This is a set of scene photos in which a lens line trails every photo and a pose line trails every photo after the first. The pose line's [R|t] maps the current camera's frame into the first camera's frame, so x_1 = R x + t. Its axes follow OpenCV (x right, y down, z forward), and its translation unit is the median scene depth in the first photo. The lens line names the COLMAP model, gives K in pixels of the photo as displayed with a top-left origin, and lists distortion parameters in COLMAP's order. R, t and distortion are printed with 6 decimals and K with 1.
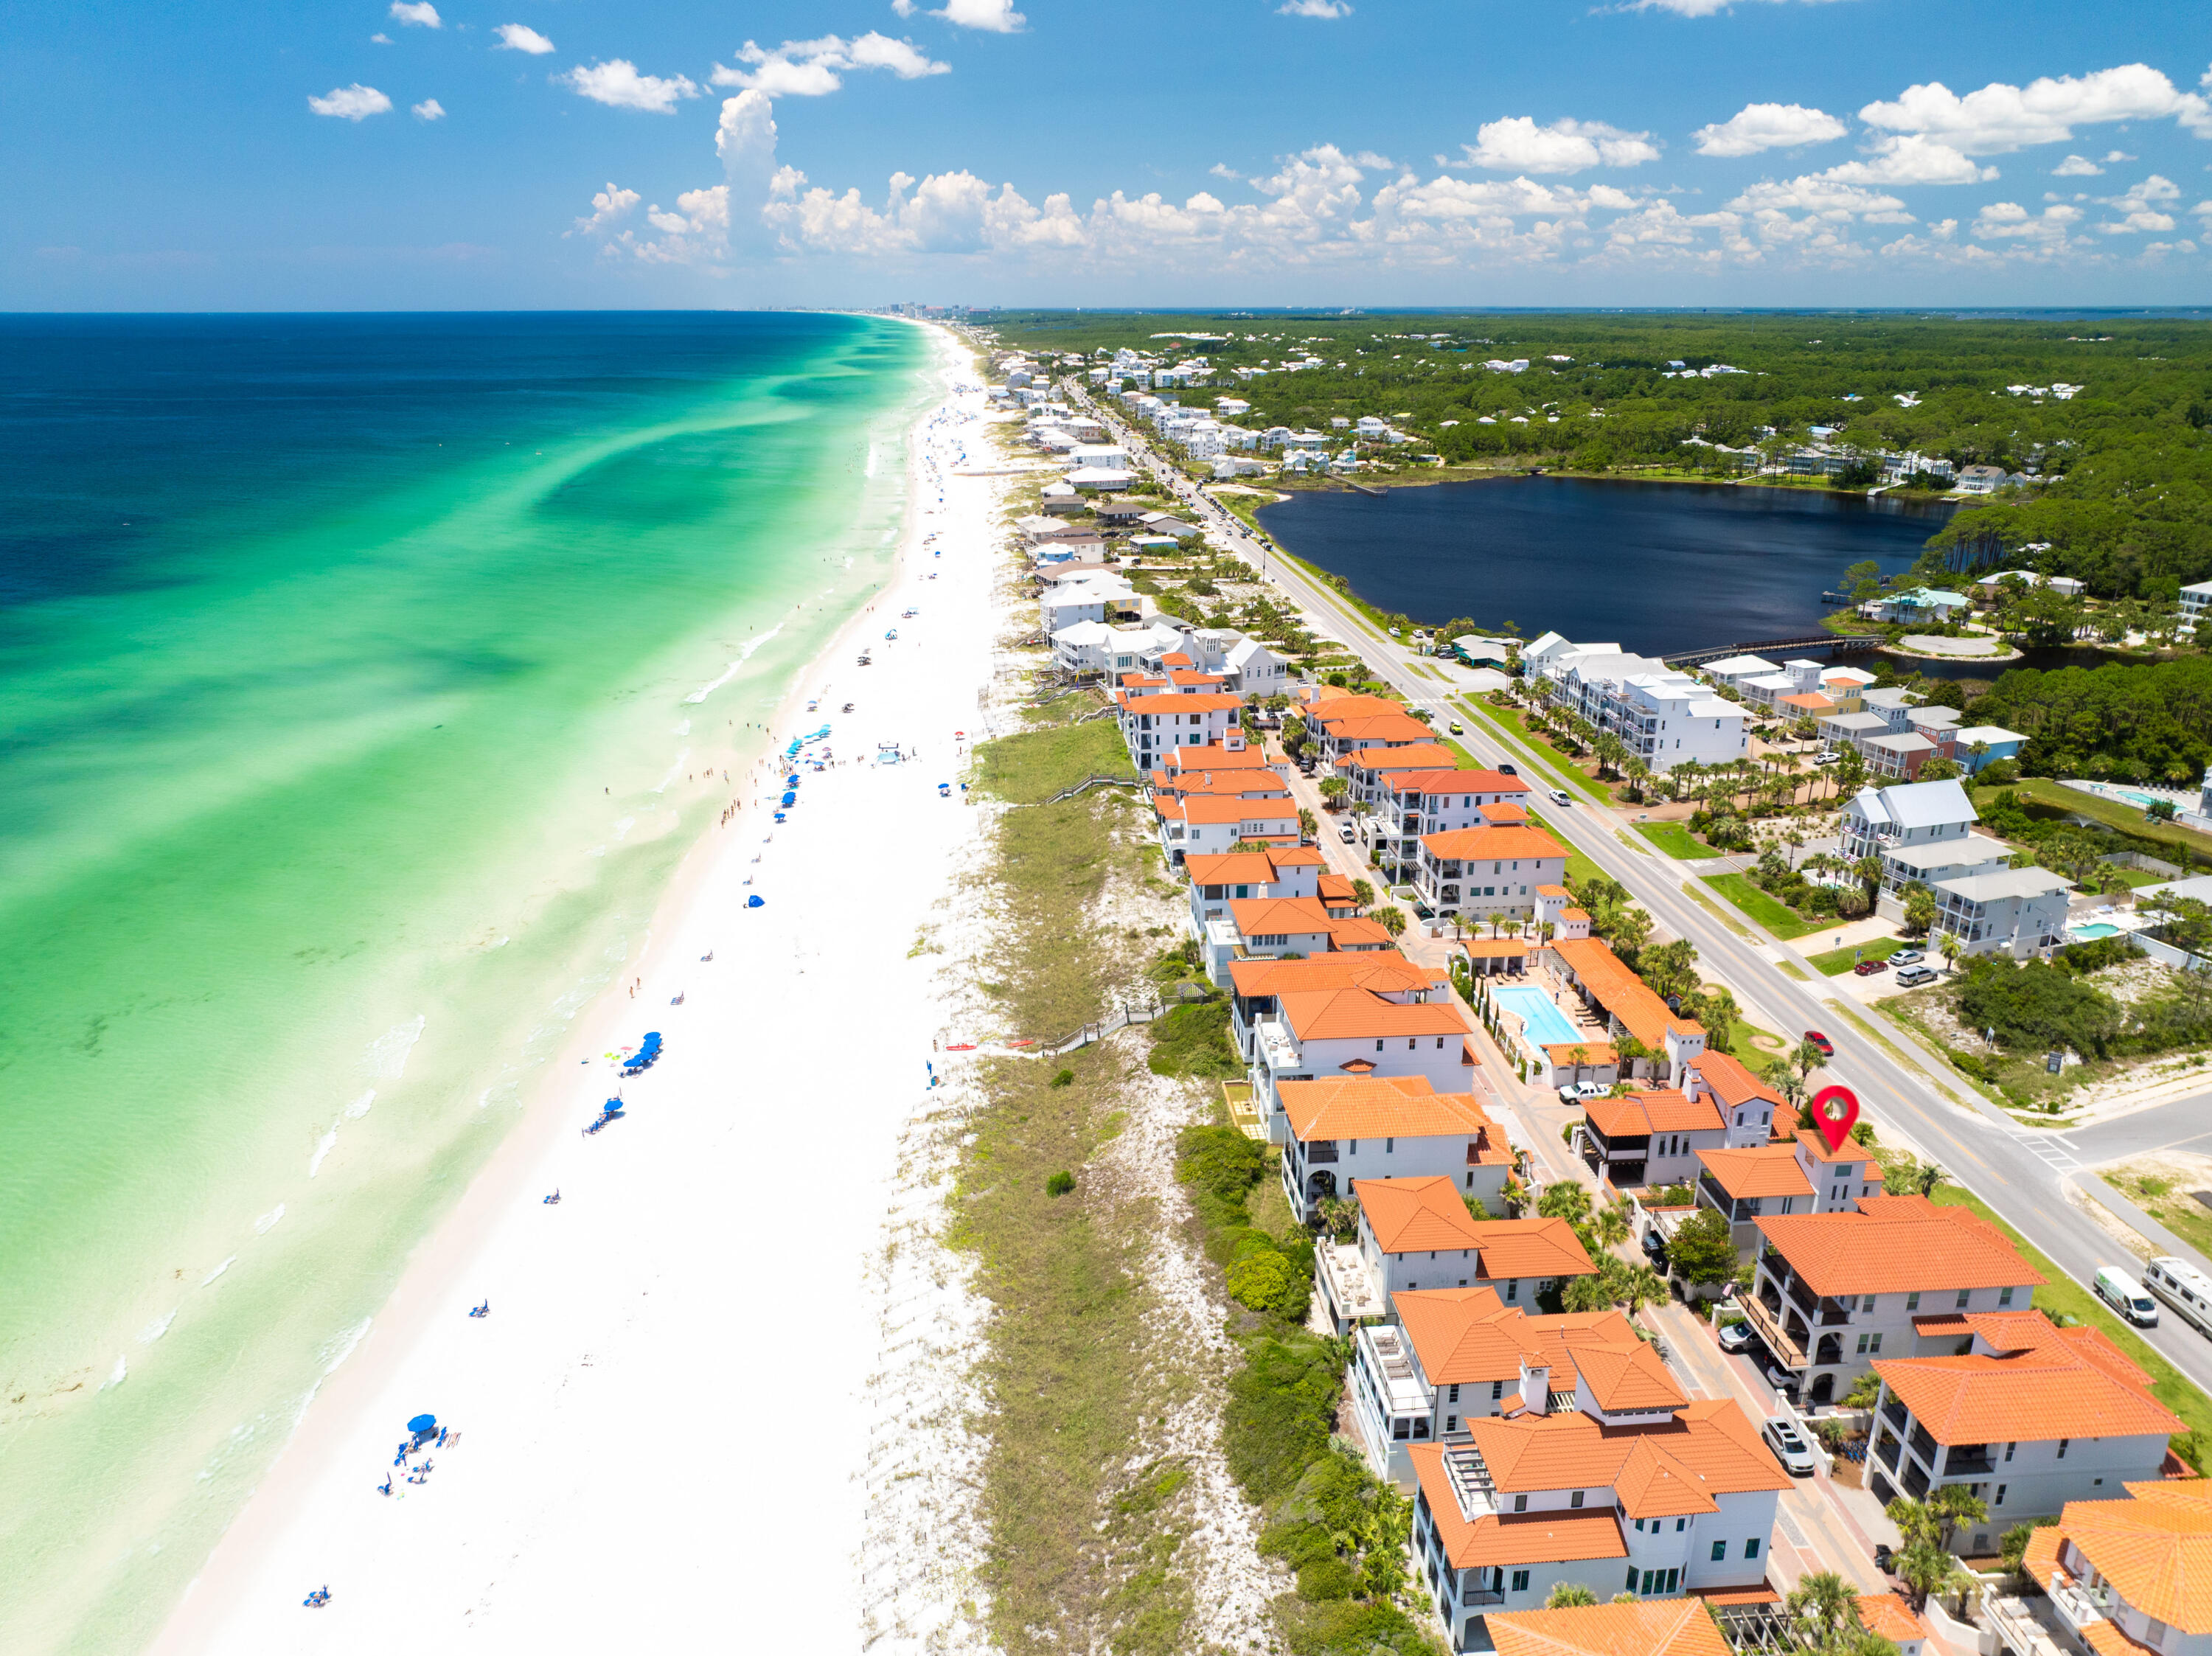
lens RADIAL K [[1546.1, 0, 1108.3], [0, 1546.1, 825.7], [0, 0, 1]] dist [0.006916, -0.005207]
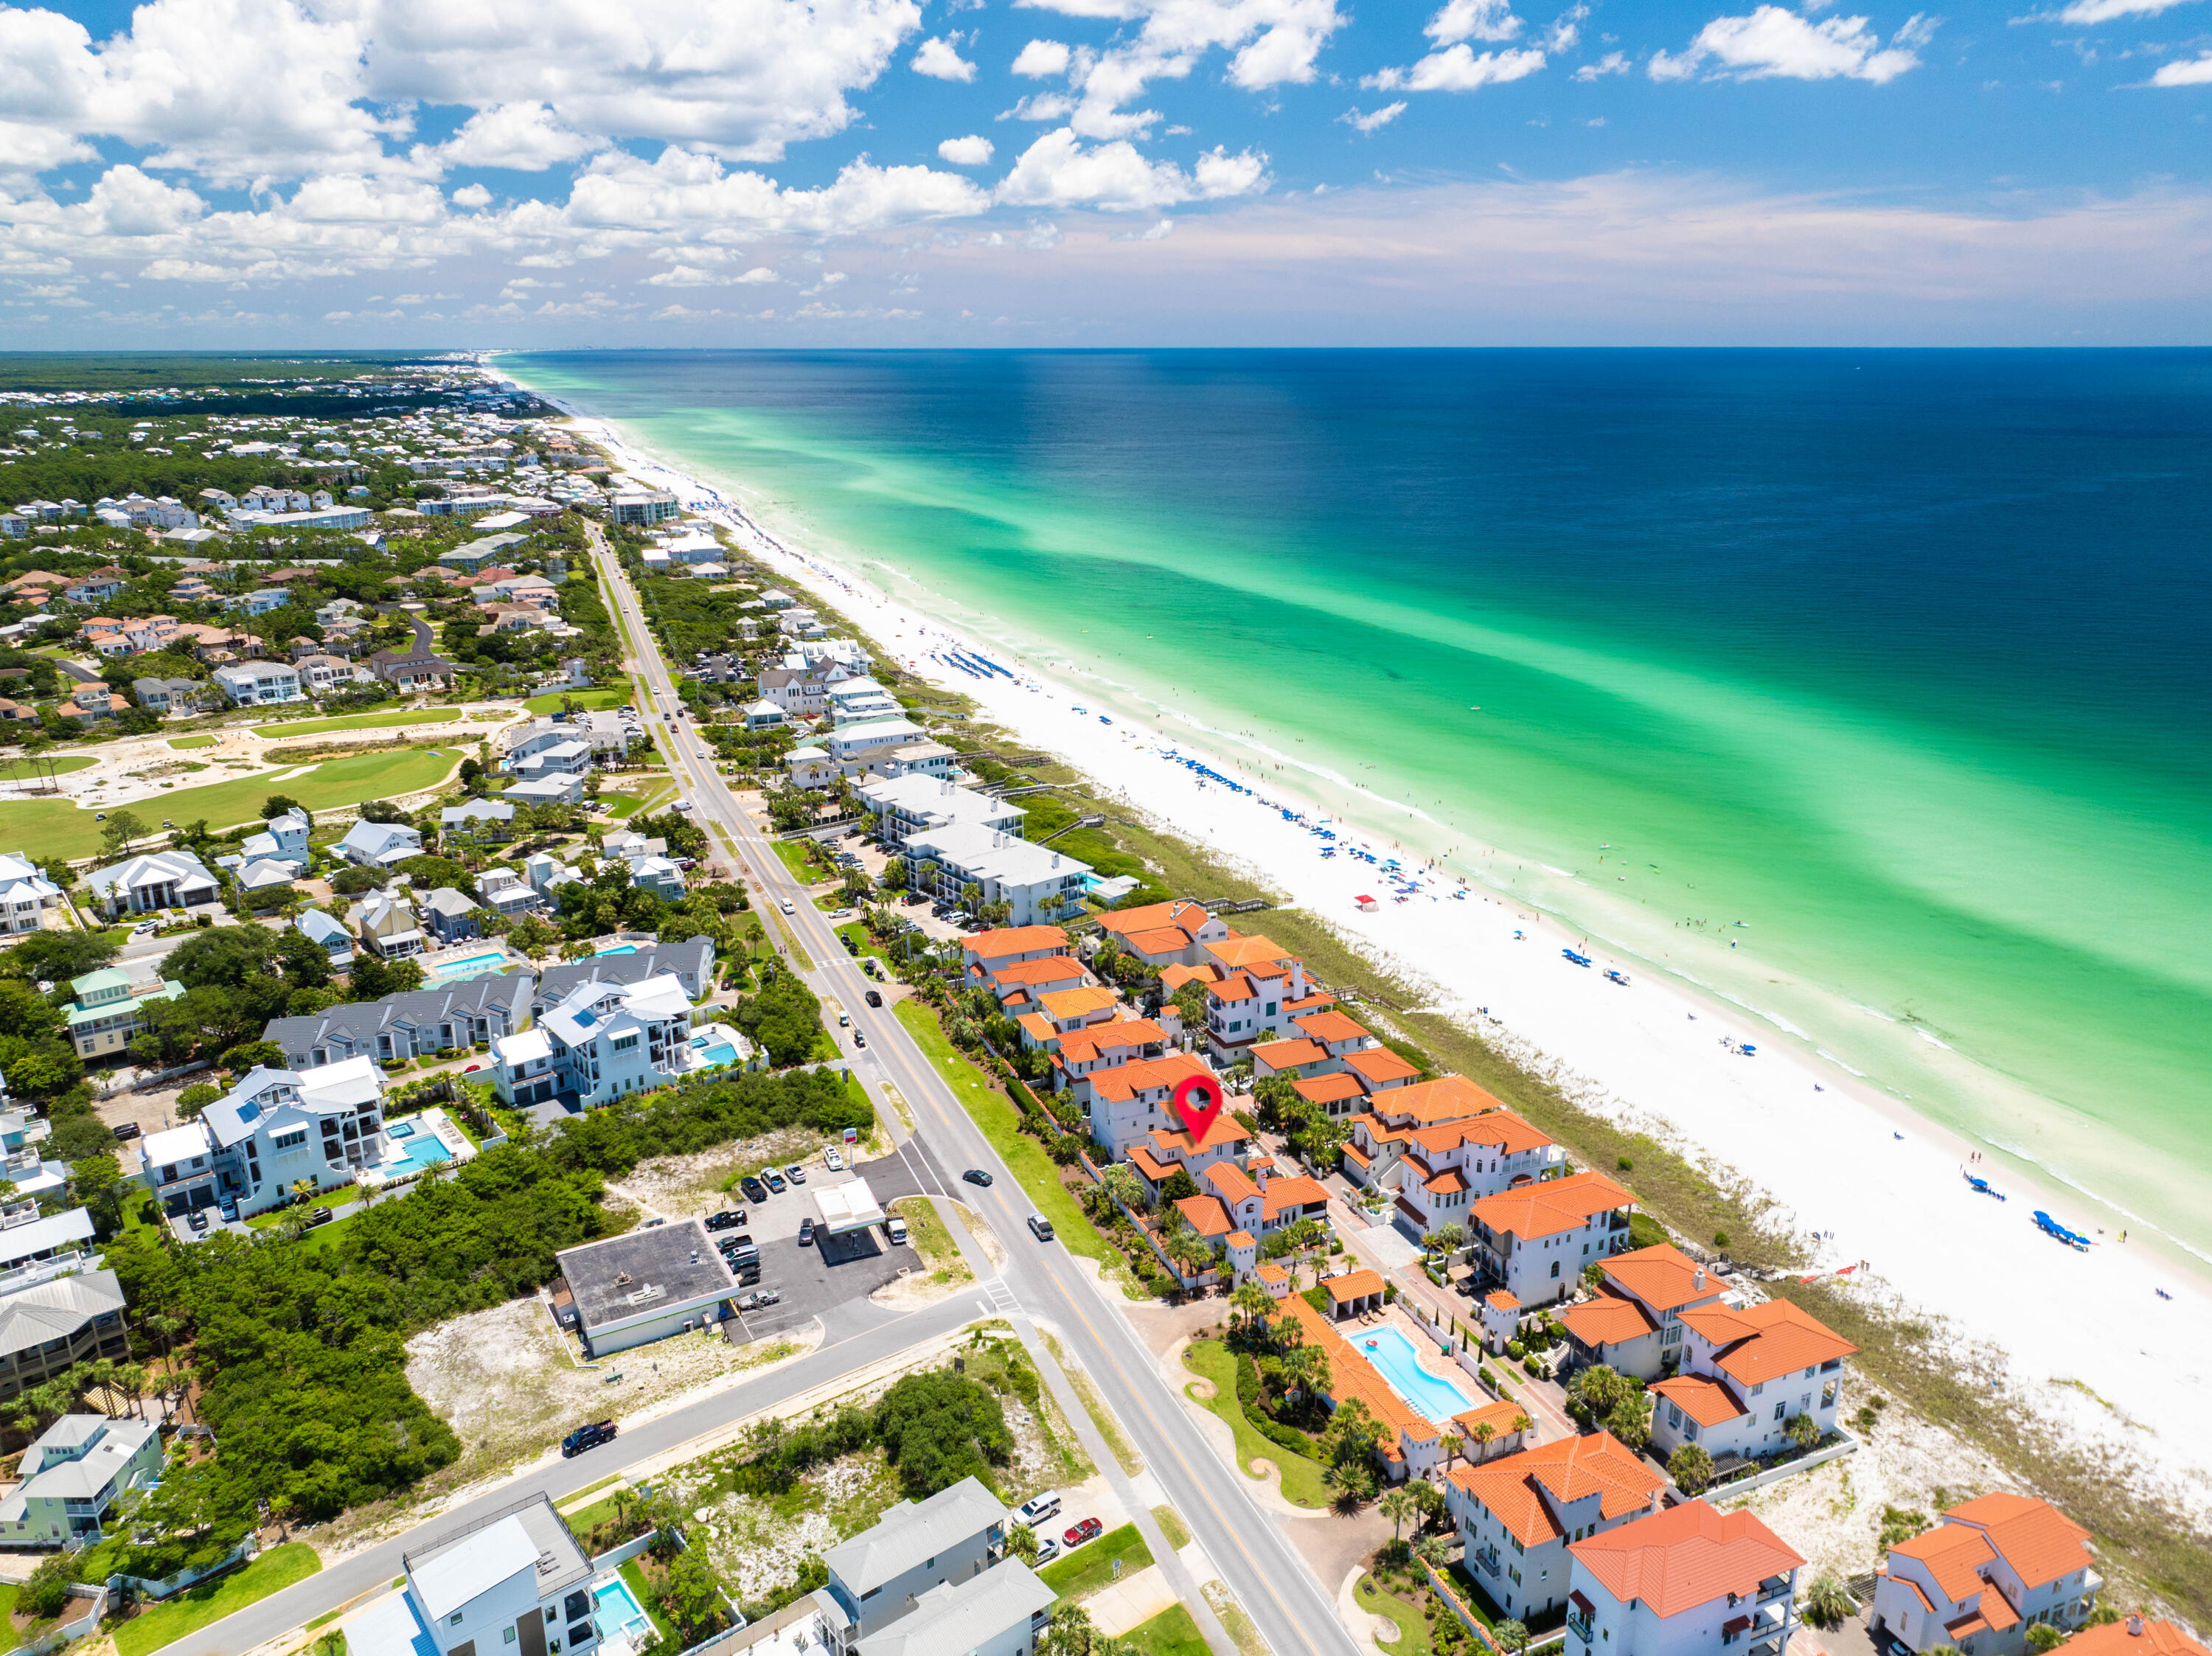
lens RADIAL K [[1584.3, 0, 1100.1], [0, 1584.3, 823.2], [0, 0, 1]] dist [0.011219, -0.027112]
pose [[-0.949763, 0.096052, -0.297865, 0.665186], [-0.095751, 0.816926, 0.568739, -0.660284], [0.297962, 0.568689, -0.766689, 1.366178]]
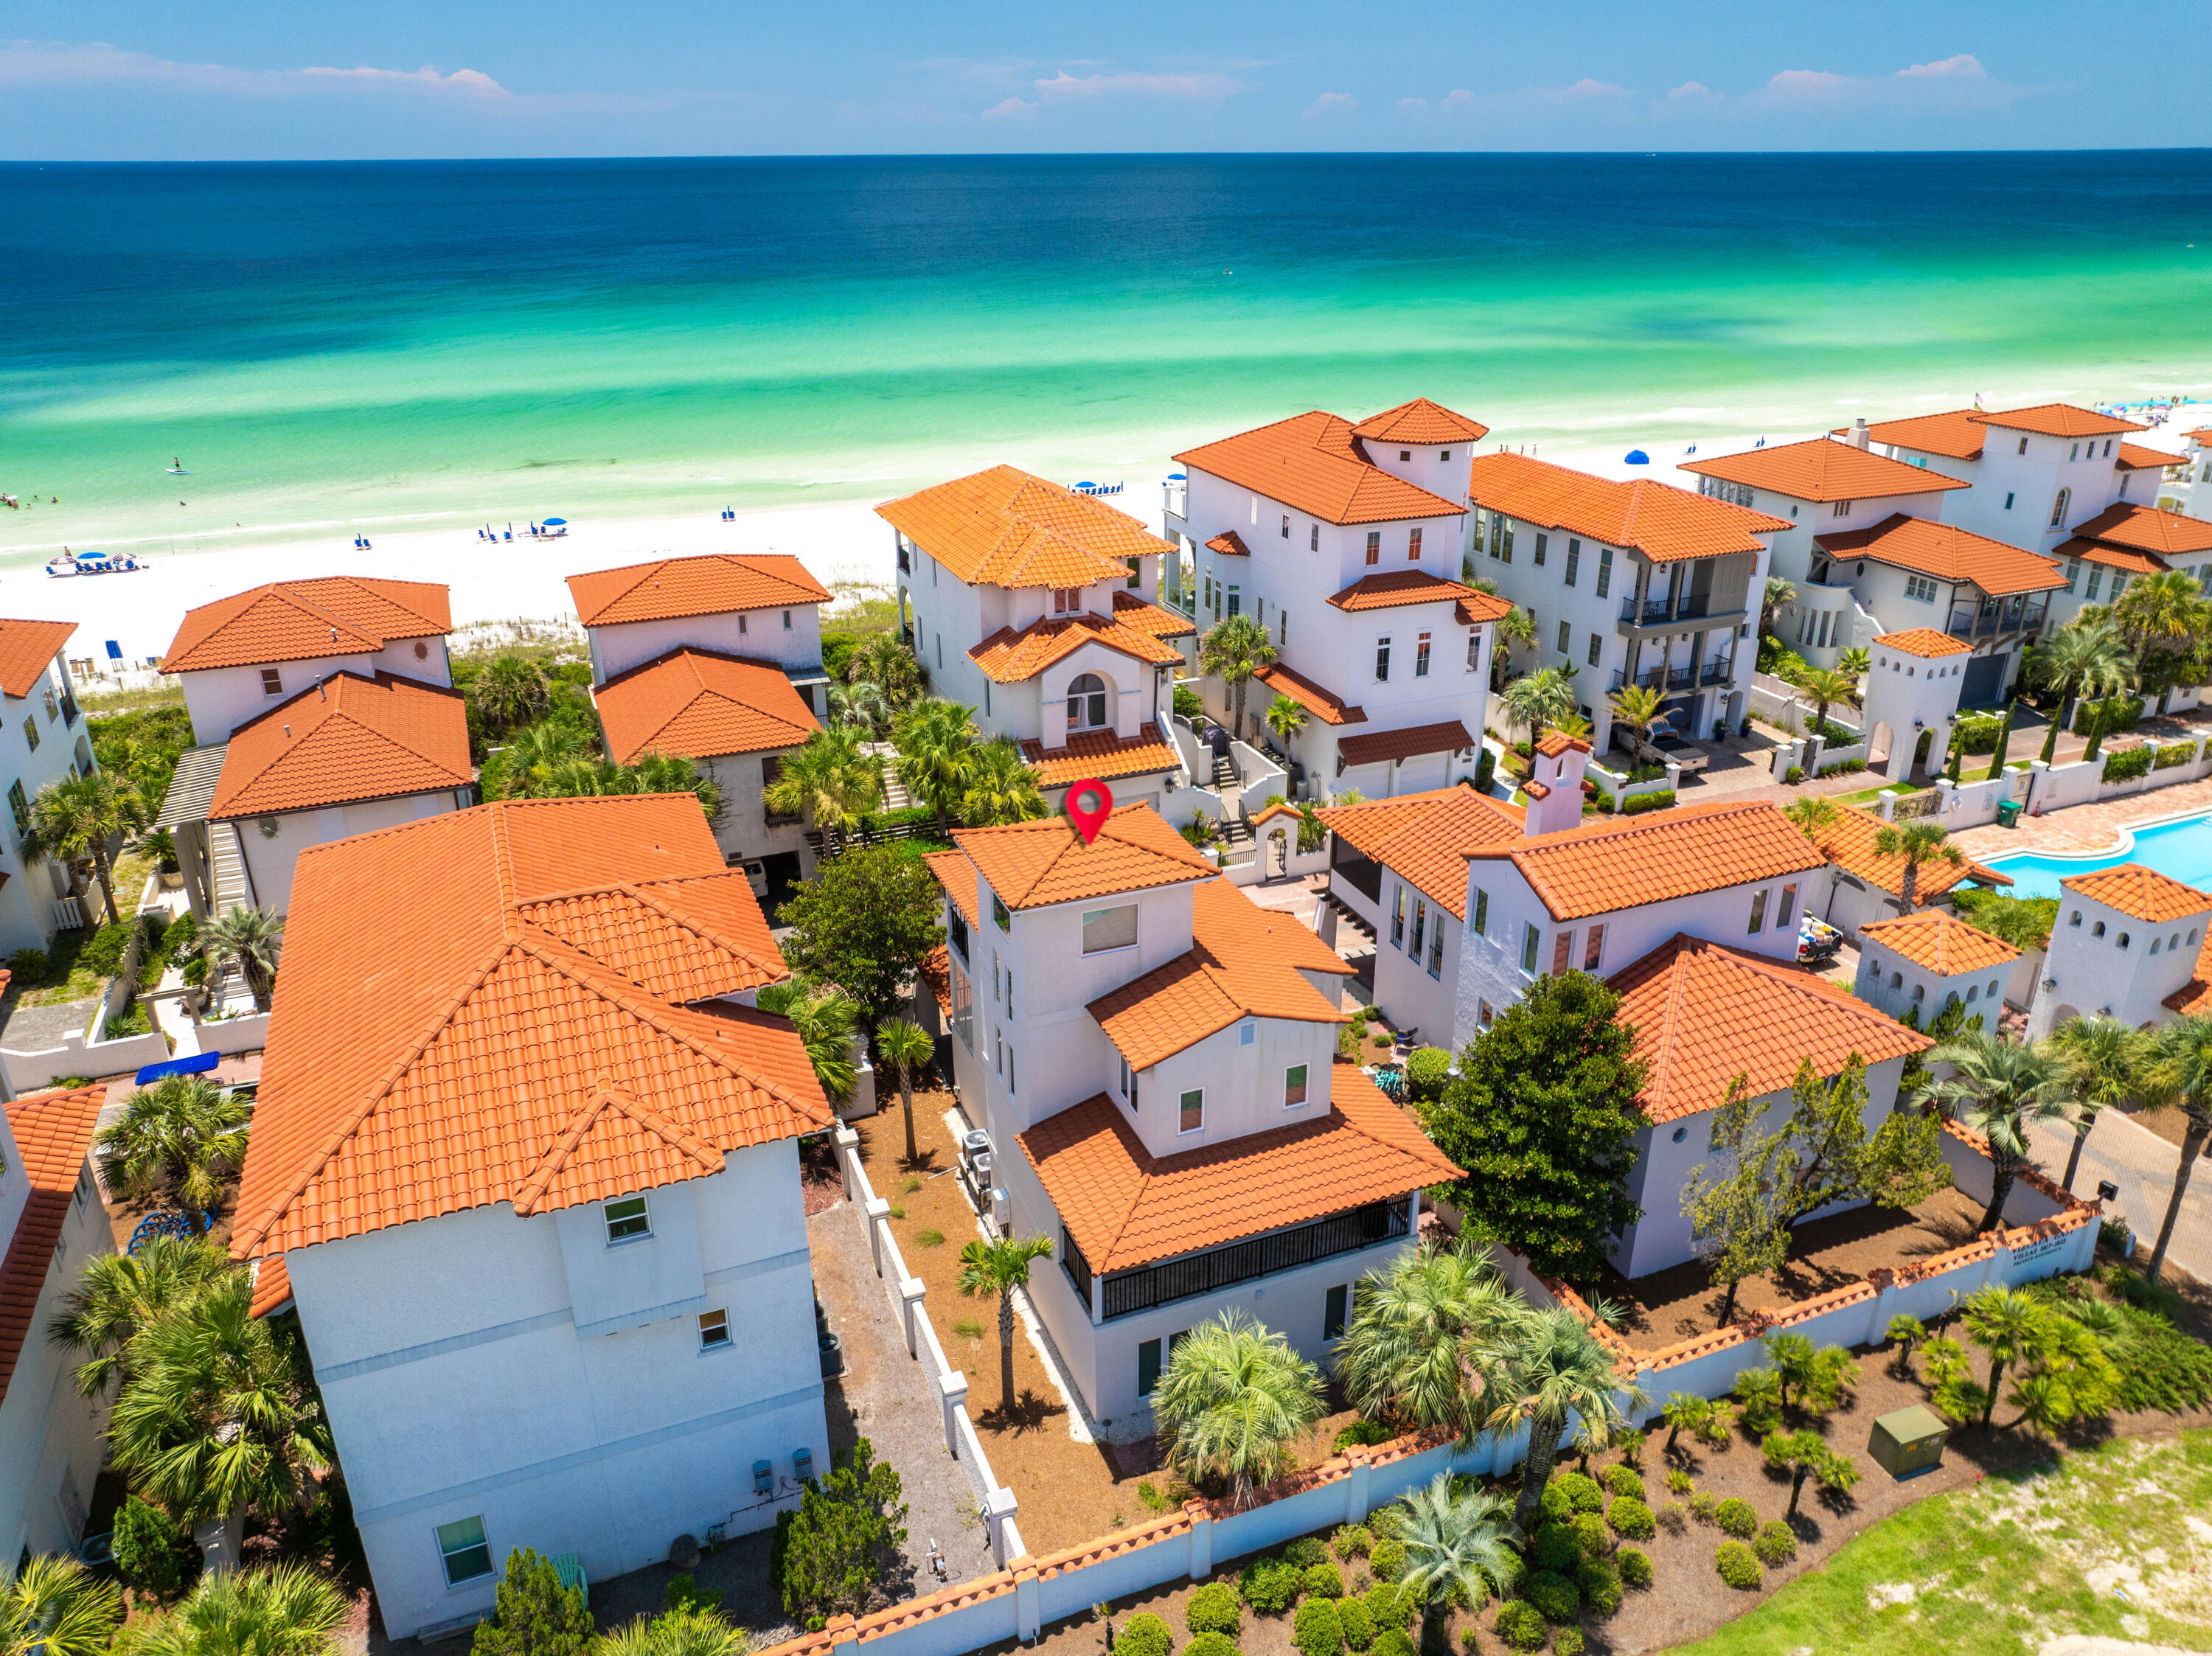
lens RADIAL K [[1549.6, 0, 1106.0], [0, 1549.6, 828.0], [0, 0, 1]] dist [0.026022, -0.057243]
pose [[0.293656, 0.383131, -0.875772, 0.461764], [-0.302679, 0.906292, 0.294991, 0.074260], [0.906726, 0.178452, 0.382104, 0.572266]]
